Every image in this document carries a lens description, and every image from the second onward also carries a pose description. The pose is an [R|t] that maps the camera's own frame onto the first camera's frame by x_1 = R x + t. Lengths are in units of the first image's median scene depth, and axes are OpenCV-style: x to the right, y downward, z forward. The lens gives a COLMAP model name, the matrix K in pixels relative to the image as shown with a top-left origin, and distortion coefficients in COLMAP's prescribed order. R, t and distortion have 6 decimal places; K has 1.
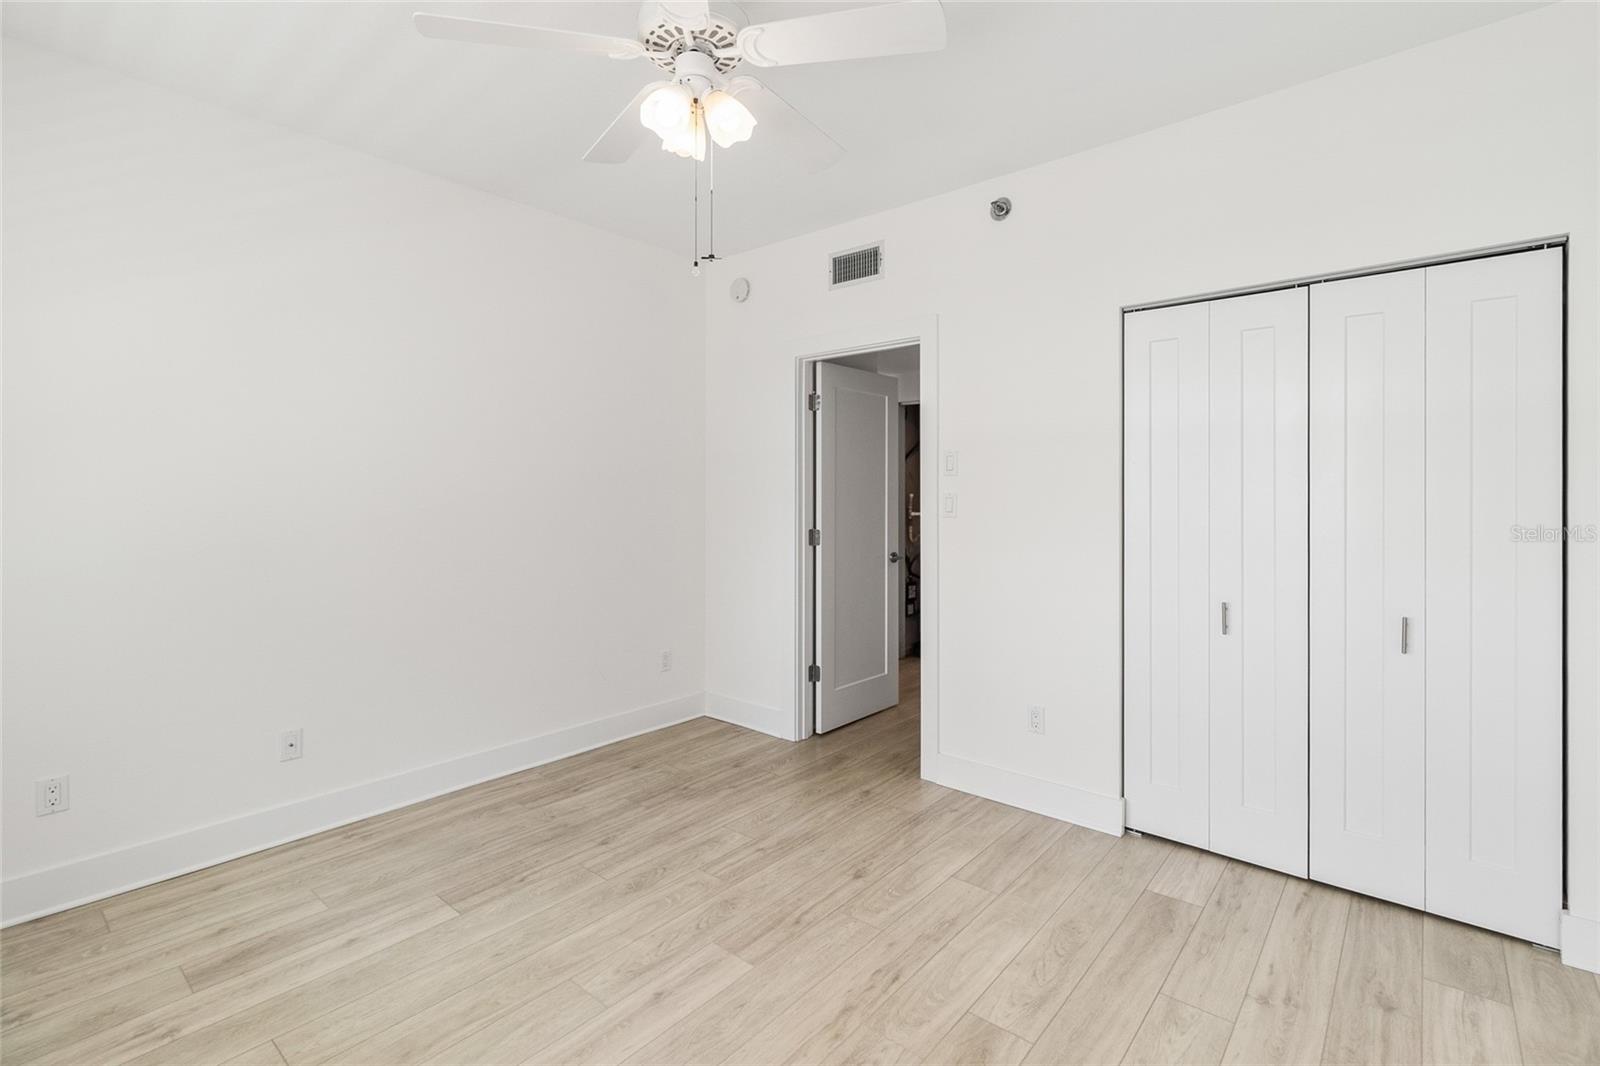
lens RADIAL K [[732.6, 0, 812.2], [0, 732.6, 496.6], [0, 0, 1]] dist [0.000695, -0.000198]
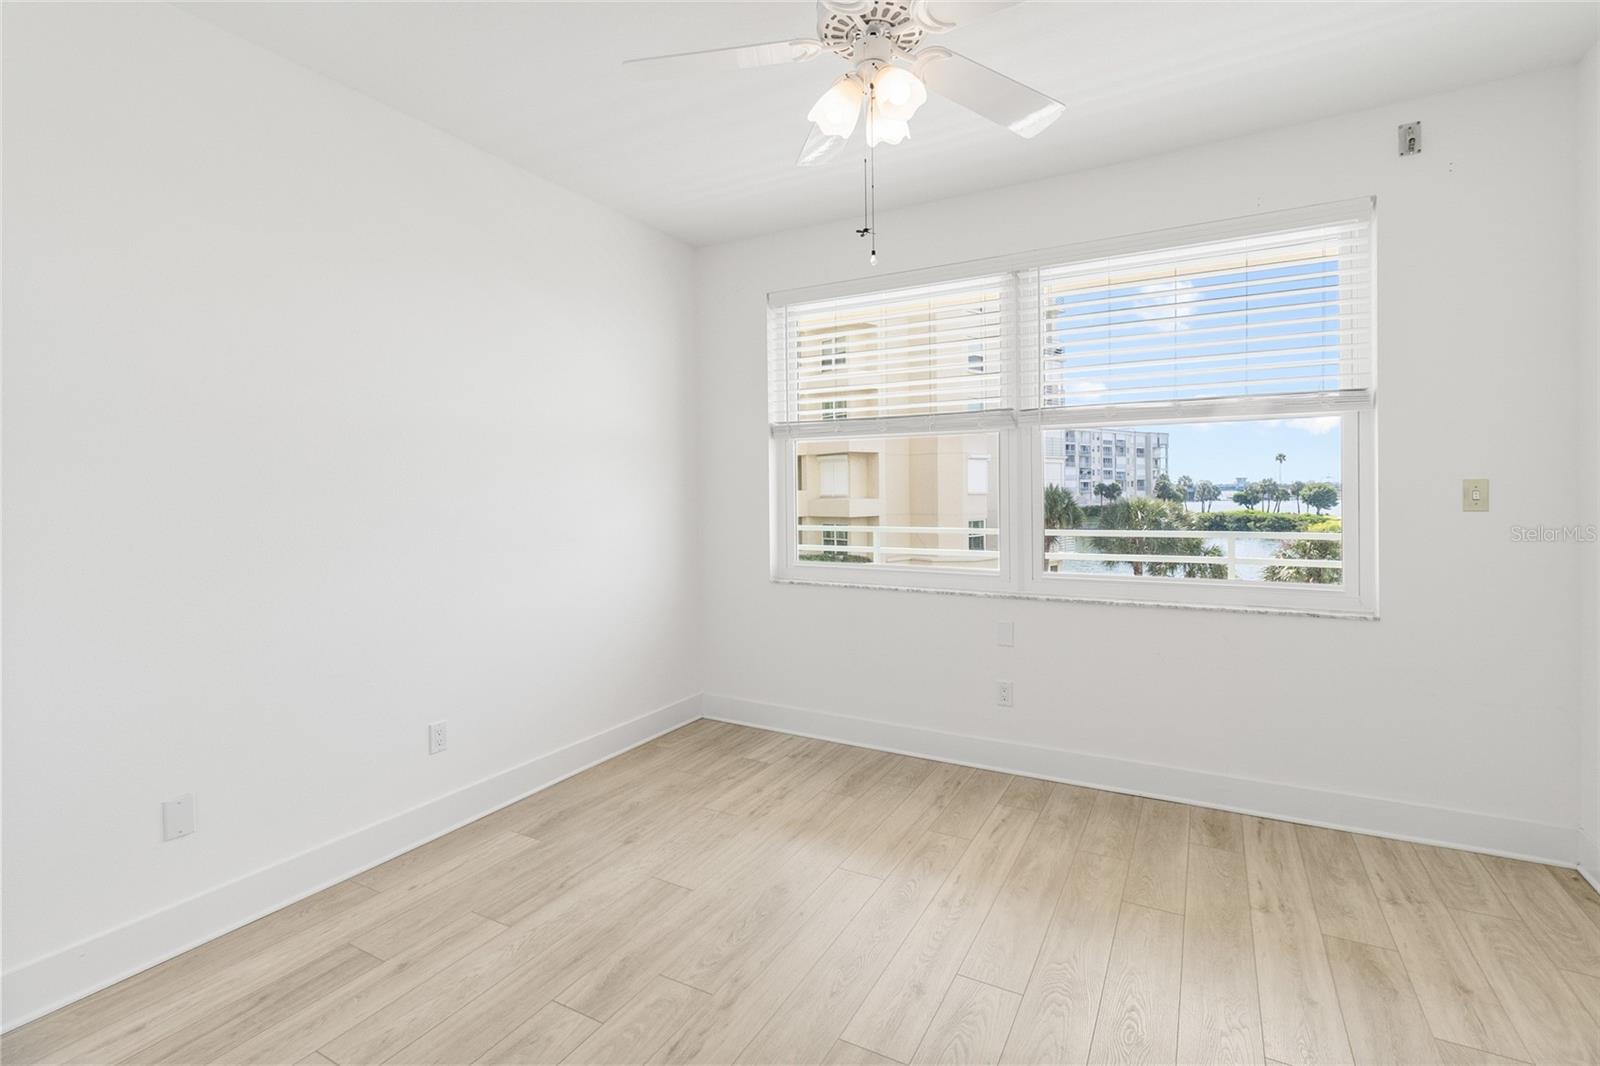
lens RADIAL K [[732.6, 0, 812.2], [0, 732.6, 496.6], [0, 0, 1]] dist [0.000695, -0.000198]
pose [[-0.981188, 0.010910, -0.192747, 0.089533], [0.009354, 0.999916, 0.008978, 0.001691], [0.192829, 0.007006, -0.981207, 1.490115]]
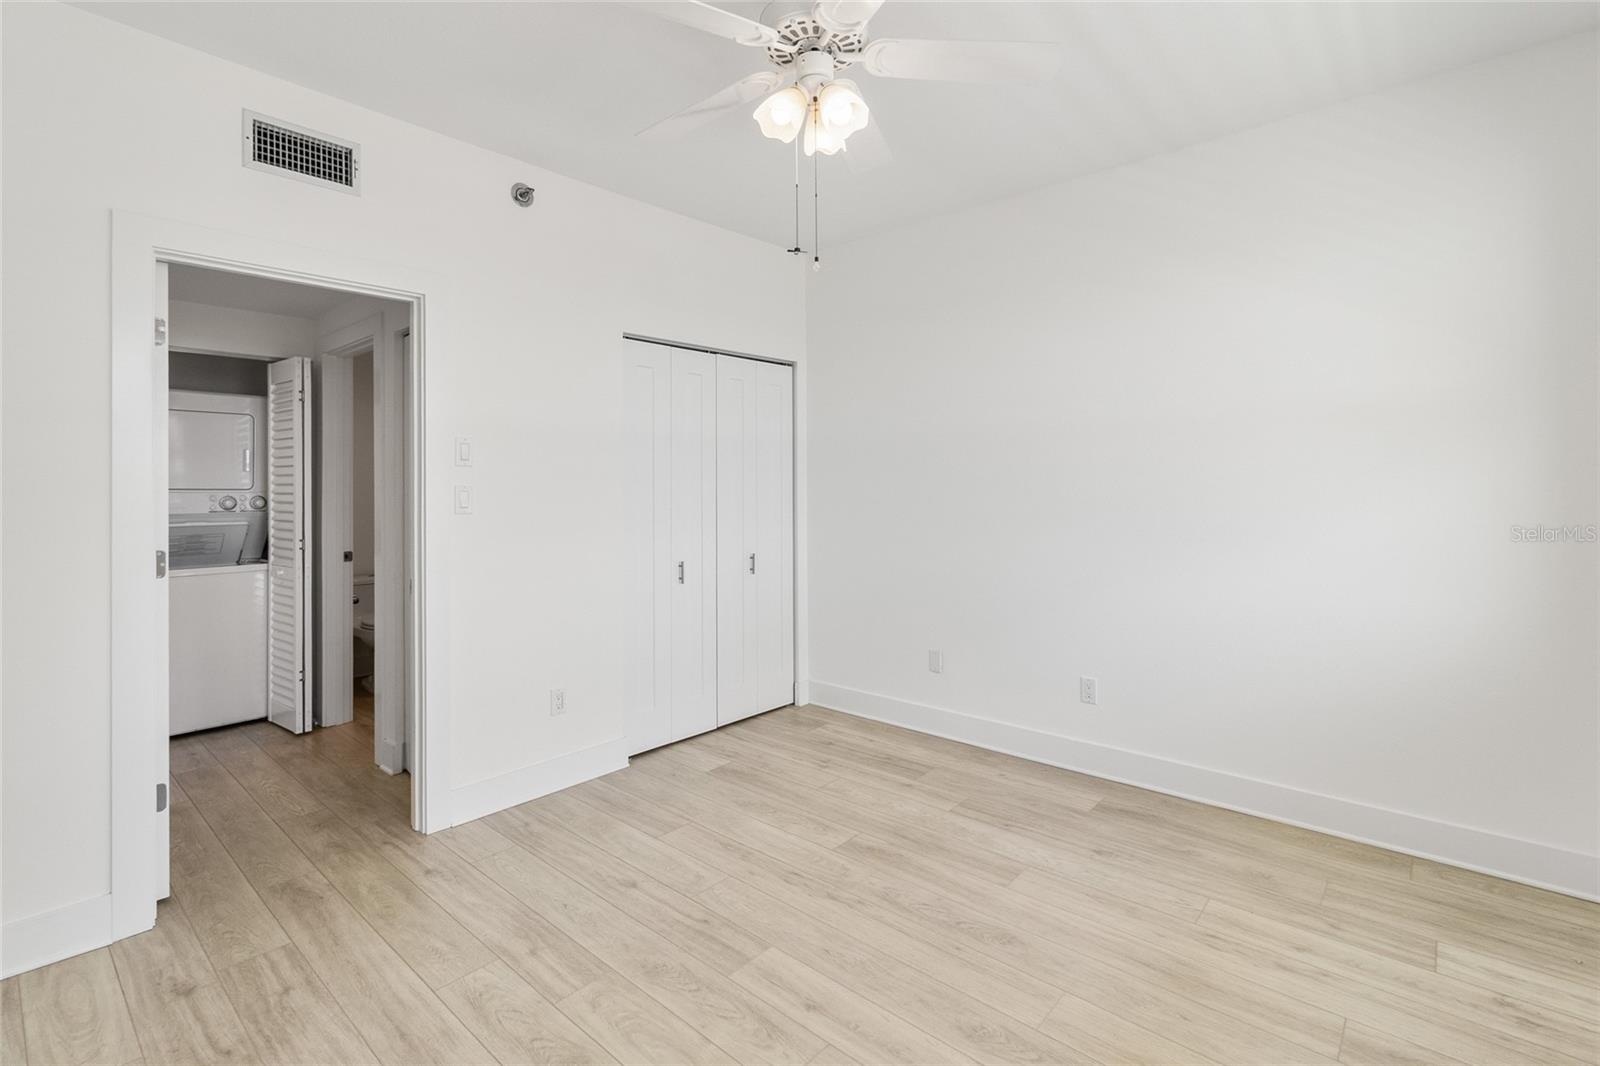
lens RADIAL K [[731.9, 0, 813.1], [0, 731.9, 490.1], [0, 0, 1]] dist [0.000601, -0.000602]
pose [[0.023385, -0.007042, 0.999702, -0.893965], [0.009949, 0.999927, 0.006811, -0.002000], [-0.999677, 0.009787, 0.023453, 0.744307]]
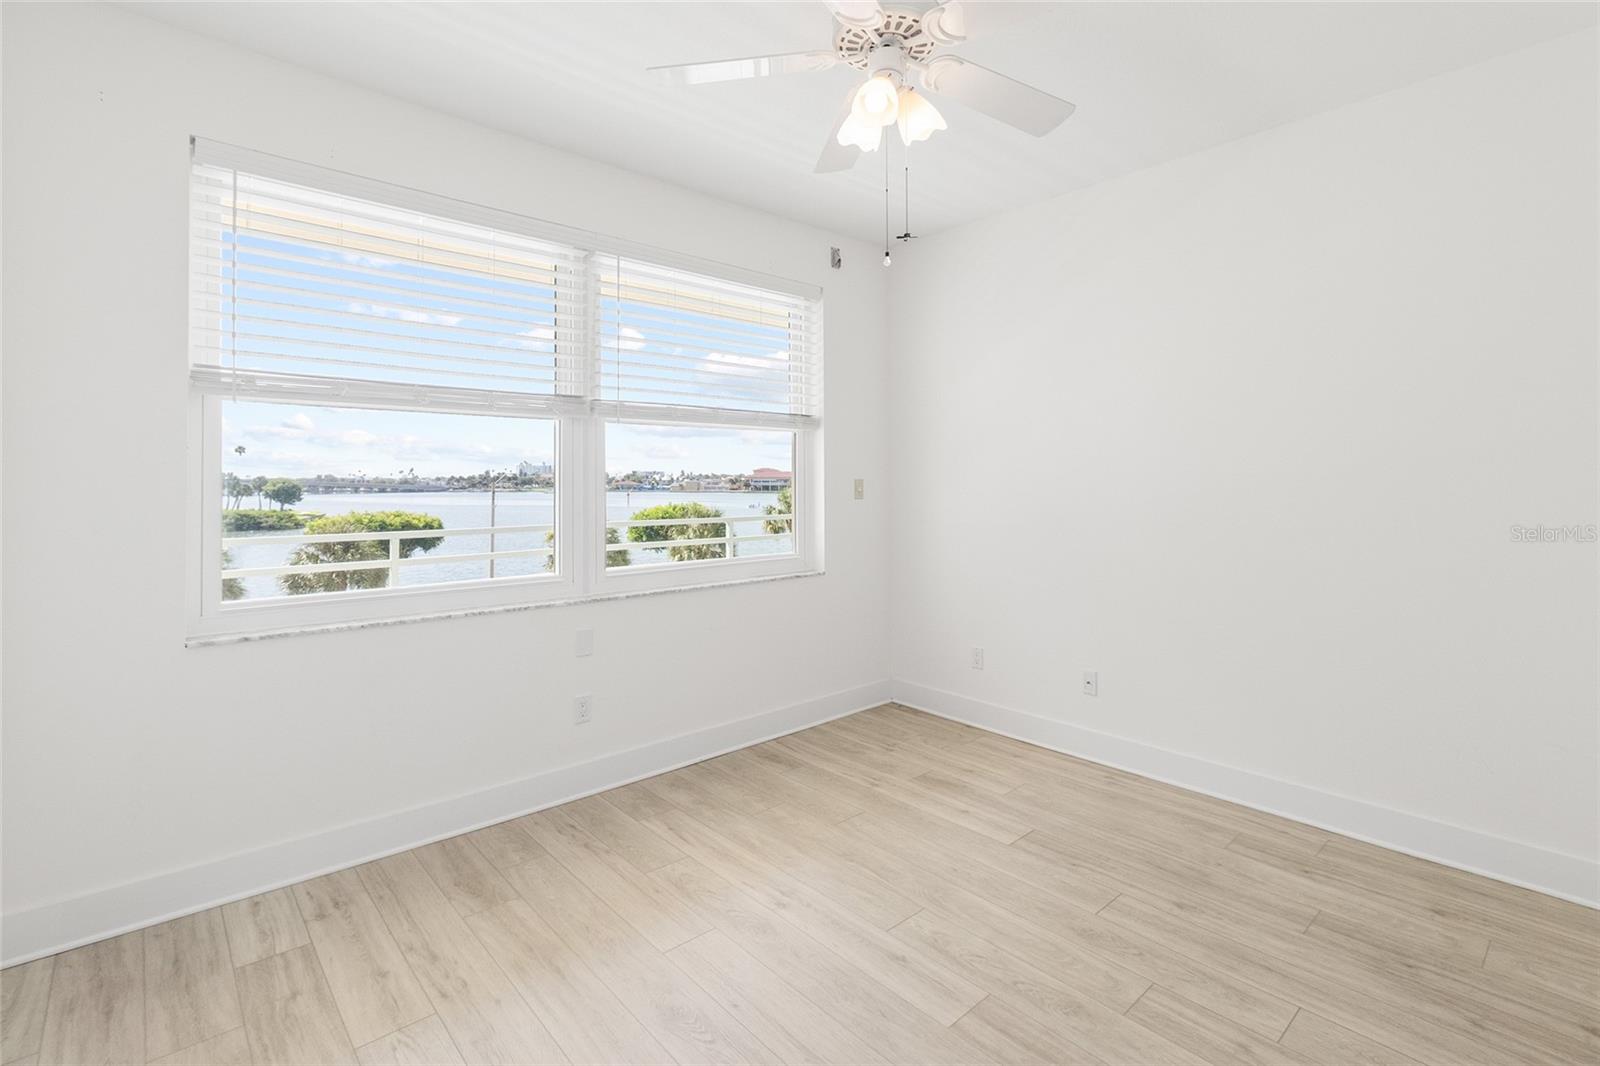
lens RADIAL K [[746.3, 0, 806.8], [0, 746.3, 476.9], [0, 0, 1]] dist [0.002059, -0.000480]
pose [[-0.142498, -0.003788, -0.989788, 0.666809], [0.000493, 0.999992, -0.003897, -0.002612], [0.989795, -0.001043, -0.142495, 0.783659]]
